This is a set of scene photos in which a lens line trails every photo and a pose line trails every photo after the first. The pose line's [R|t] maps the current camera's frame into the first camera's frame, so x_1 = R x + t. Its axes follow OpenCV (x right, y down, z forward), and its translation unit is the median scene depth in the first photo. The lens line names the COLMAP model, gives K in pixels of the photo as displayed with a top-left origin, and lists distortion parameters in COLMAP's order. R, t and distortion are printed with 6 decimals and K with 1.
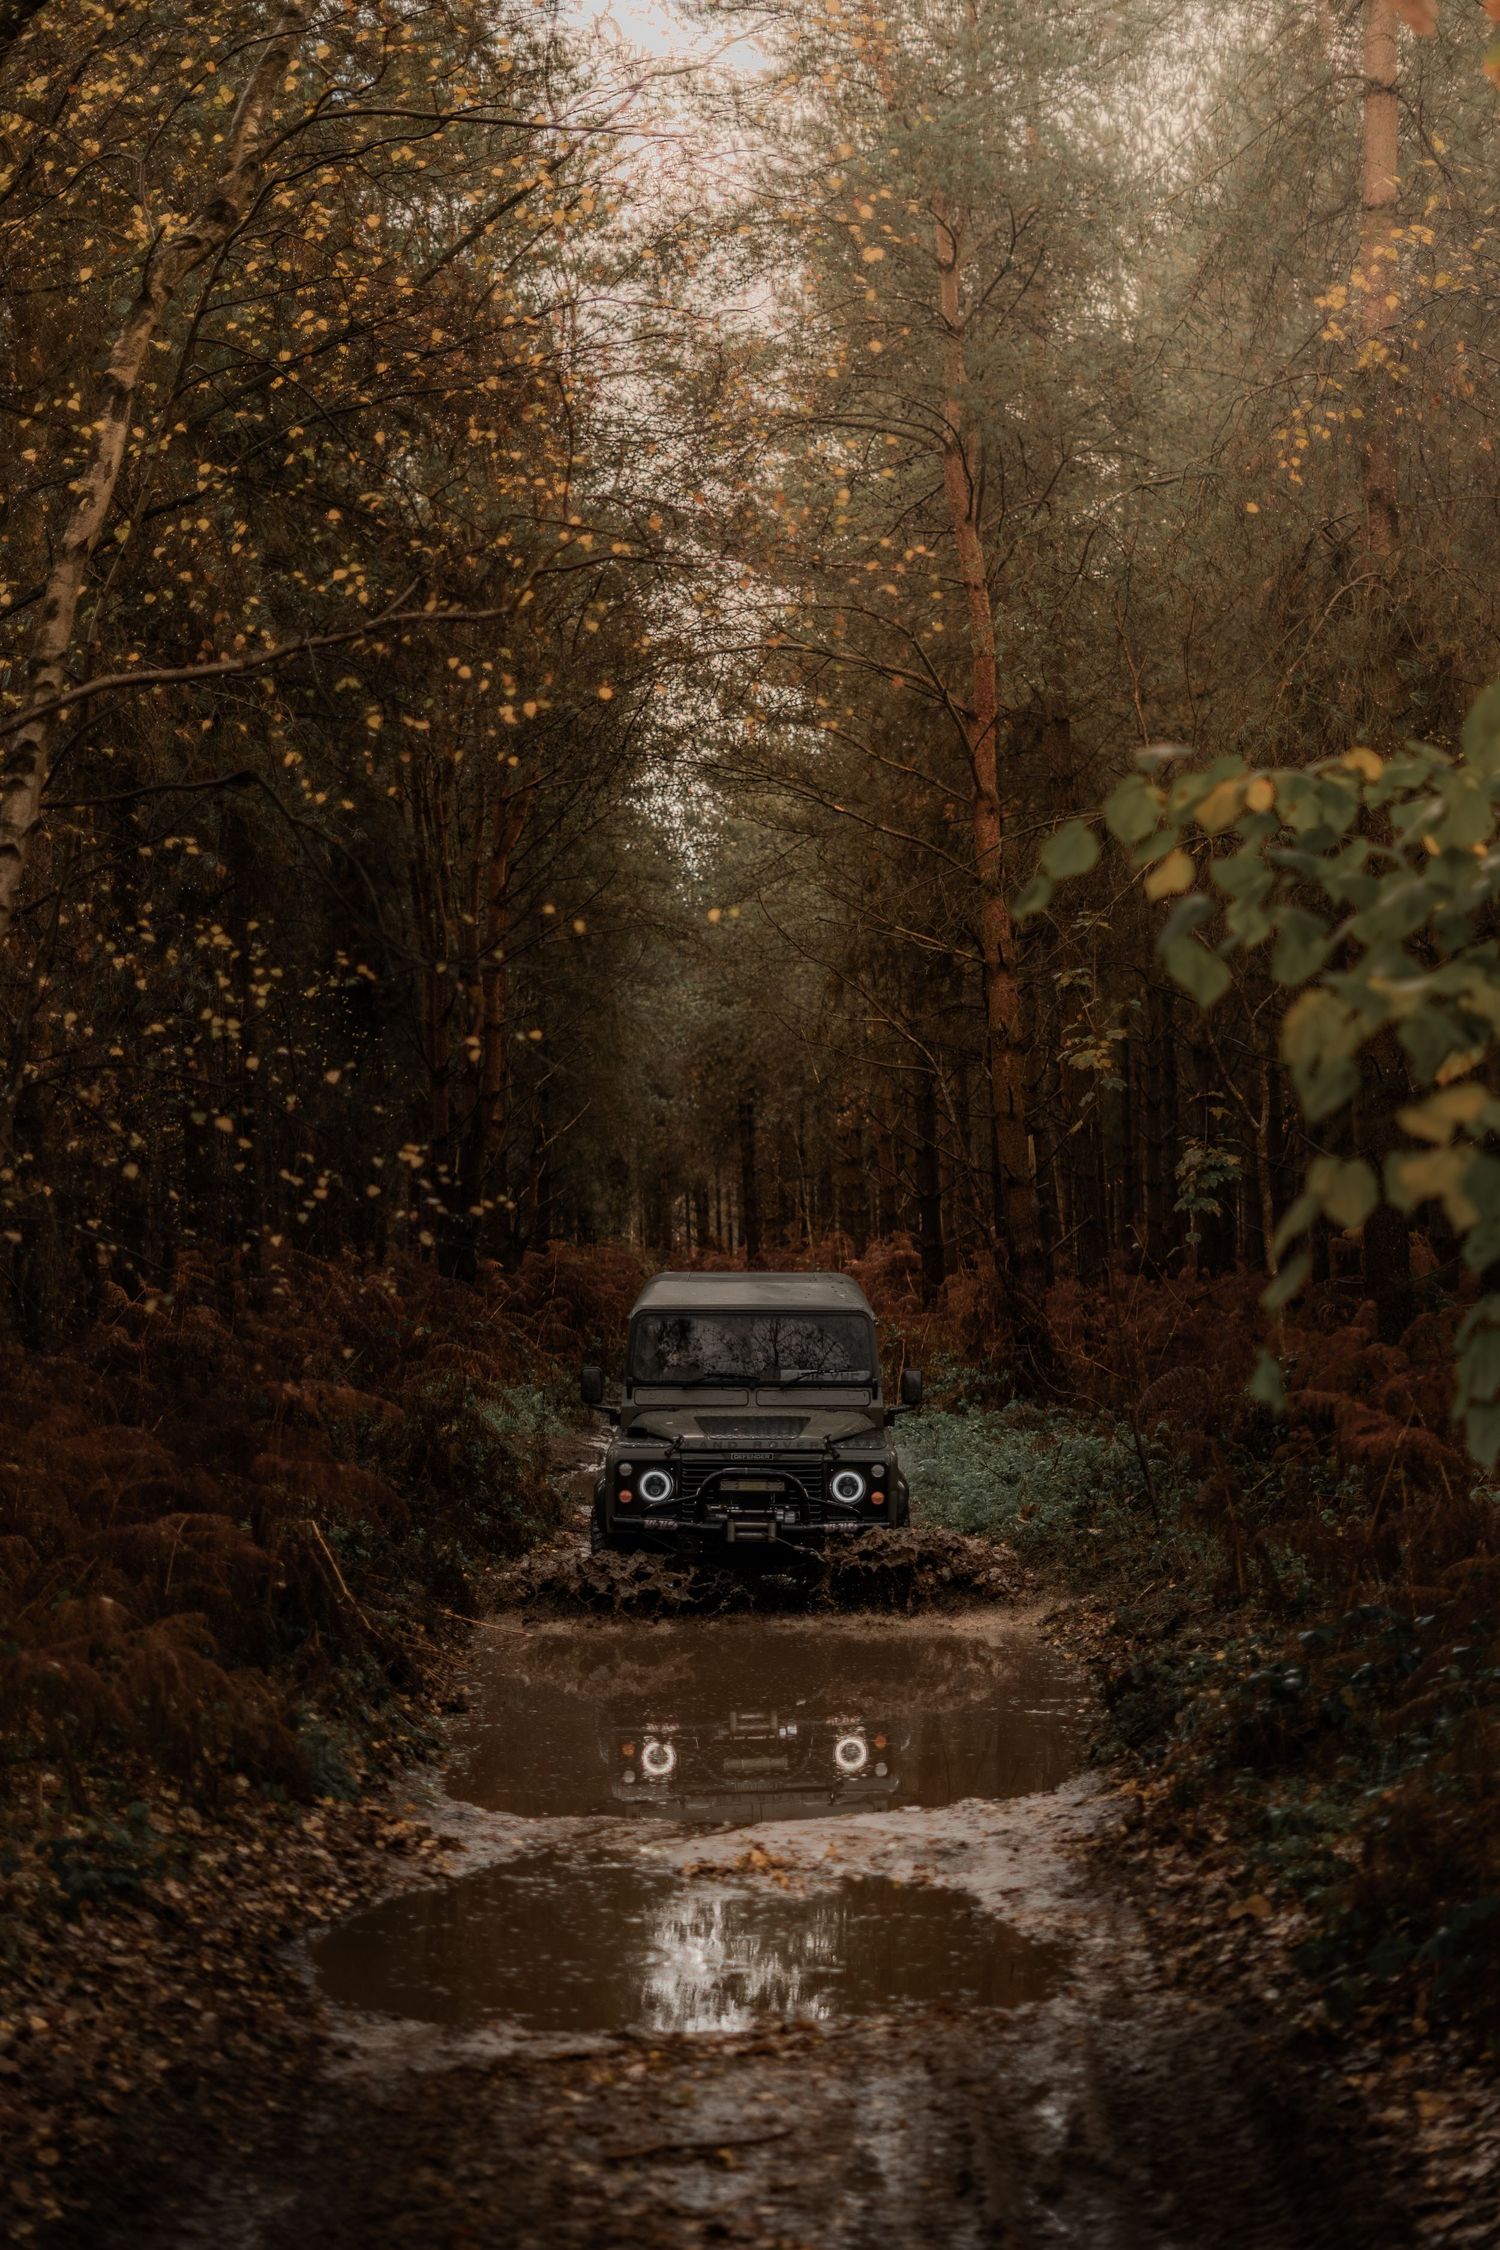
lens RADIAL K [[3553.4, 0, 750.8], [0, 3553.4, 1127.9], [0, 0, 1]] dist [-0.105395, 0.000000]
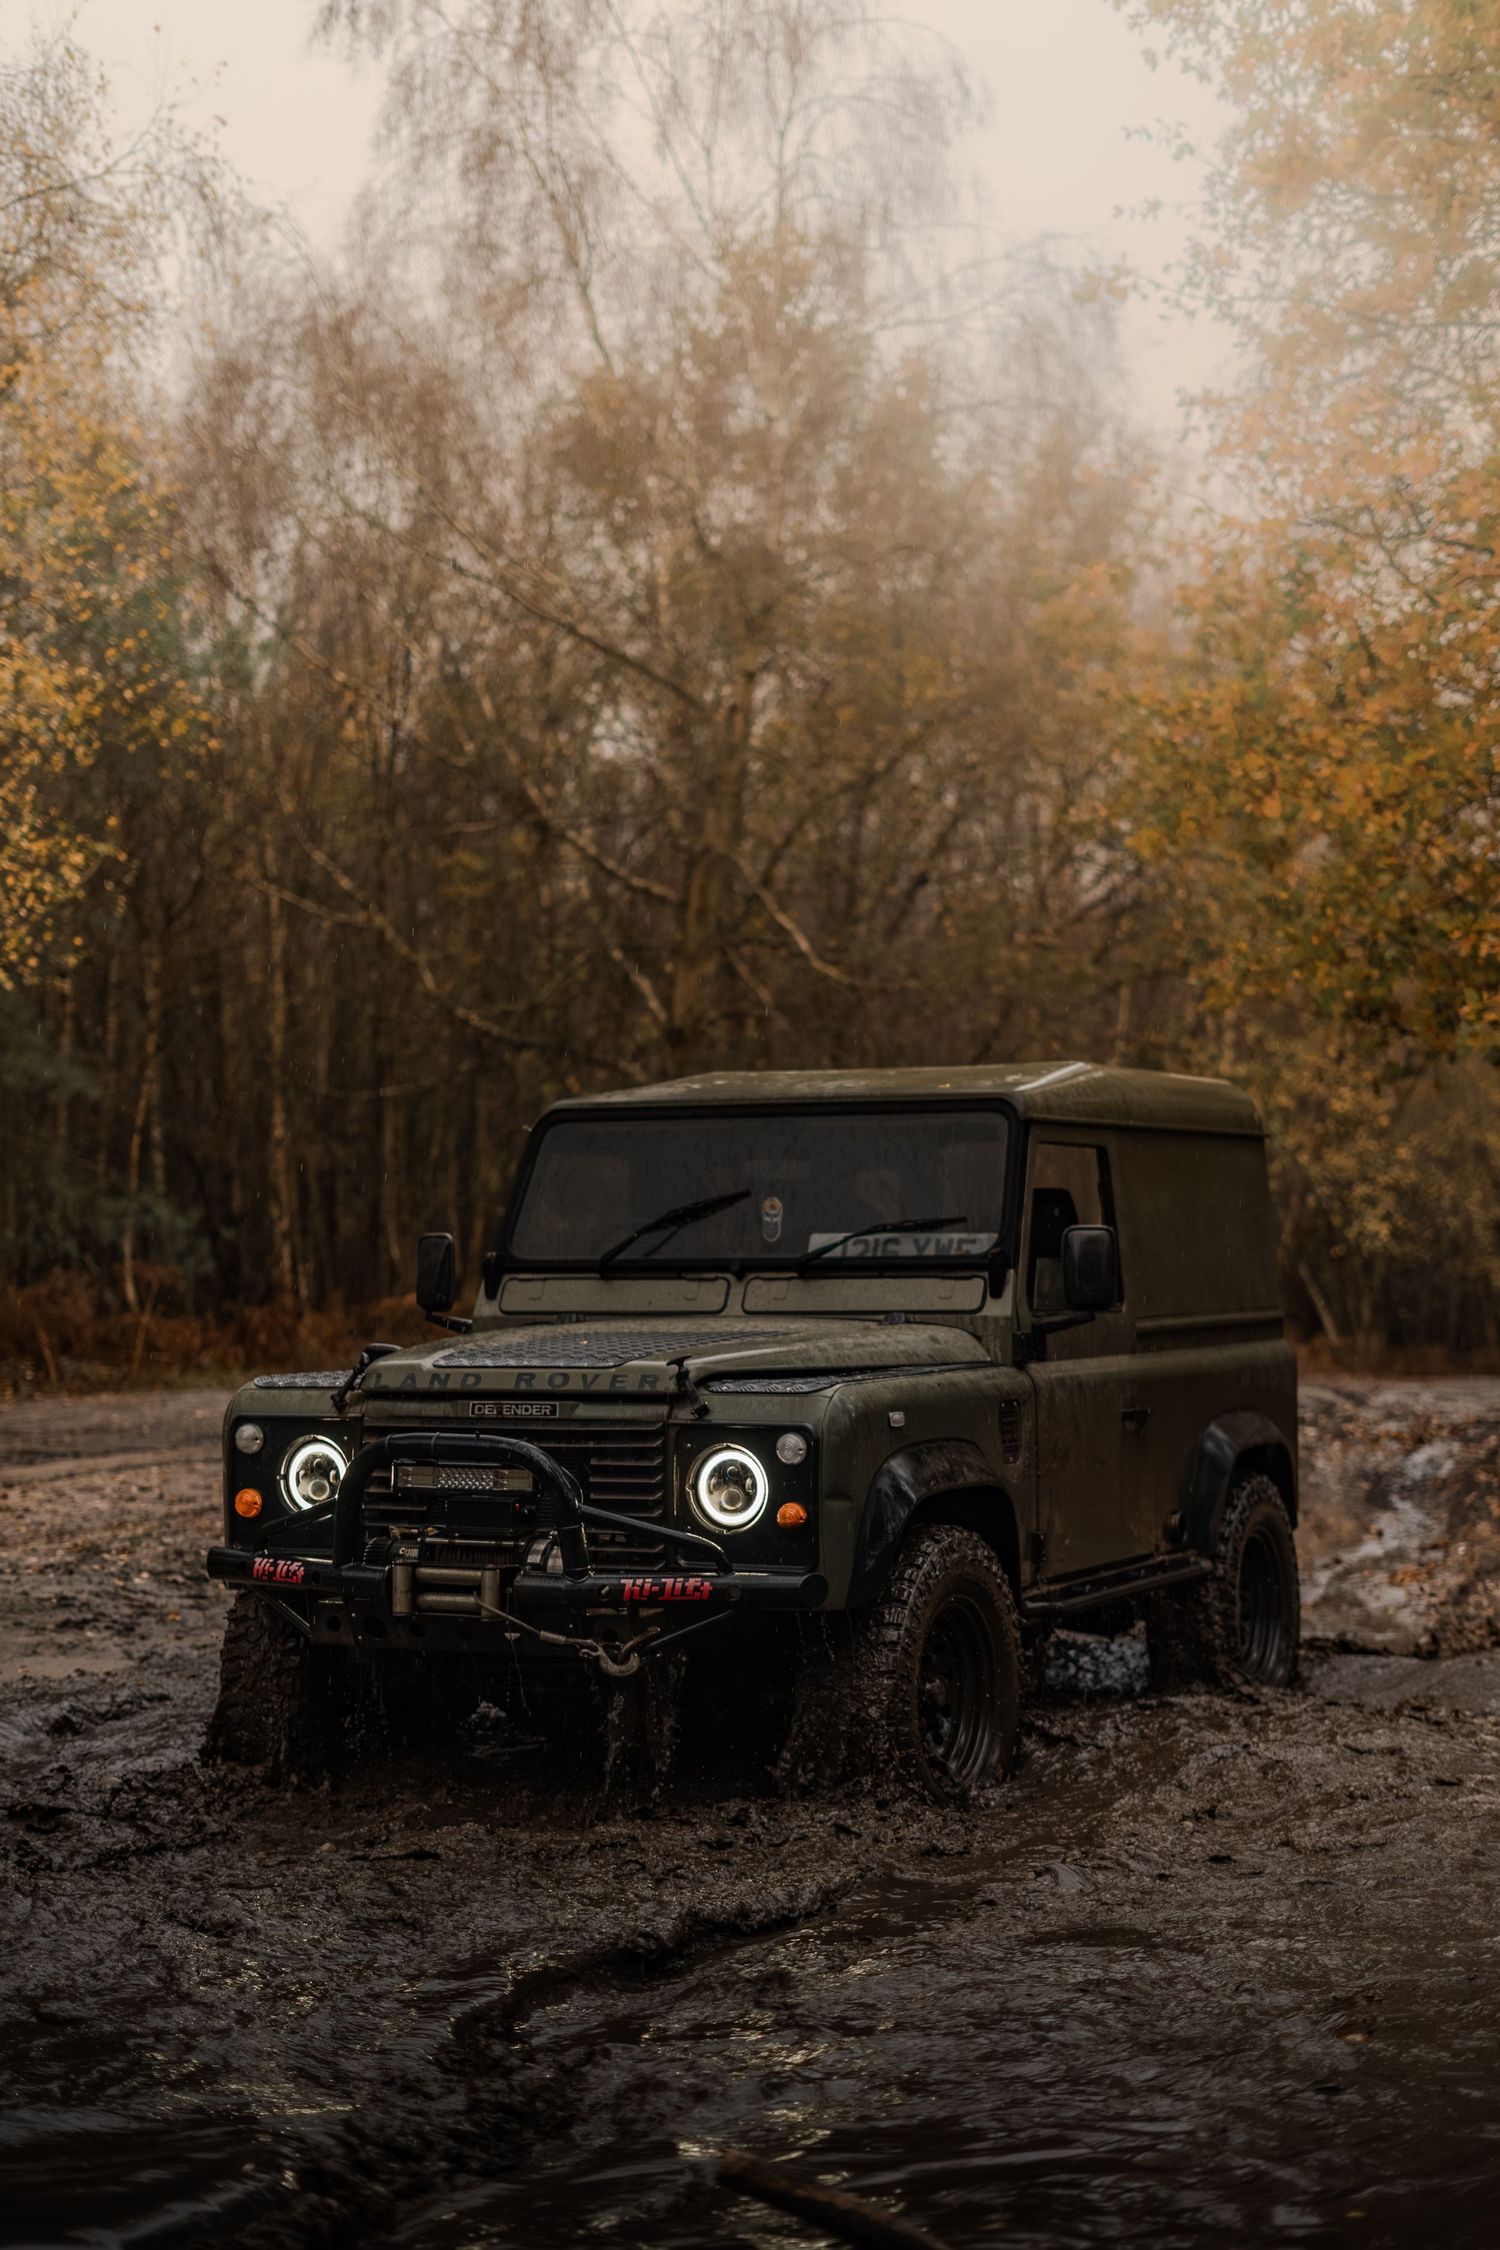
lens RADIAL K [[3553.4, 0, 764.9], [0, 3553.4, 1122.5], [0, 0, 1]] dist [-0.105395, 0.000000]
pose [[0.902550, -0.029896, -0.429546, 0.204056], [0.016319, 0.999245, -0.035258, 0.074264], [0.430276, 0.024812, 0.902356, 0.641341]]
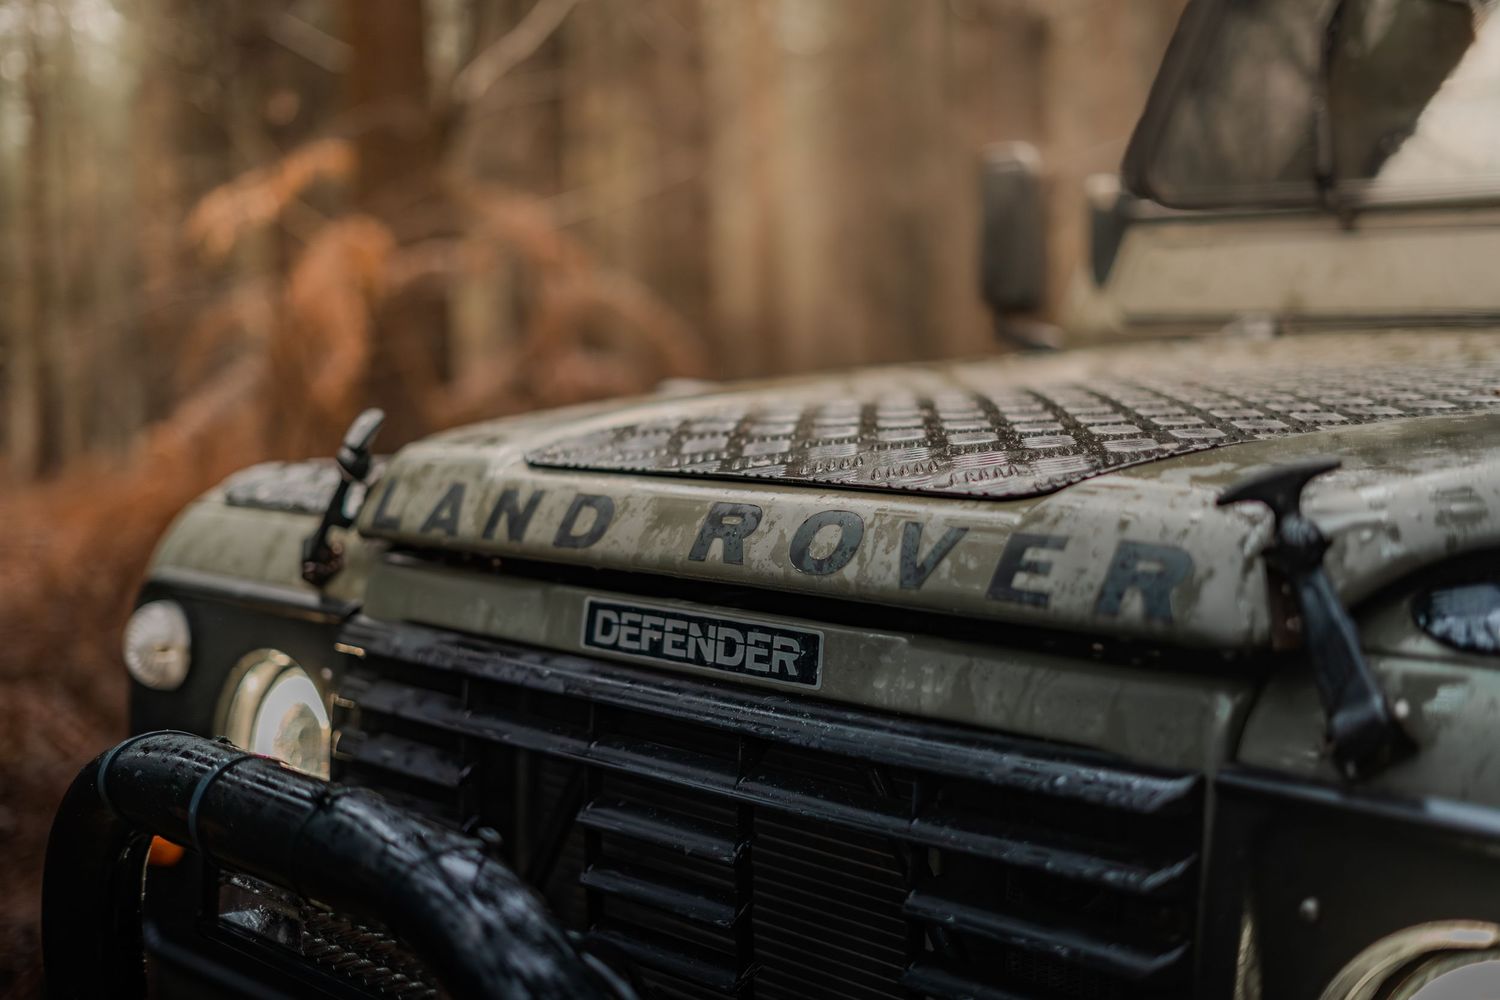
lens RADIAL K [[2084.9, 0, 752.8], [0, 2084.9, 498.7], [0, 0, 1]] dist [0.099673, 0.000000]
pose [[0.637055, 0.046510, -0.769414, 0.050940], [0.030239, 0.995902, 0.085238, 0.082708], [0.770225, -0.077568, 0.633038, 0.961102]]
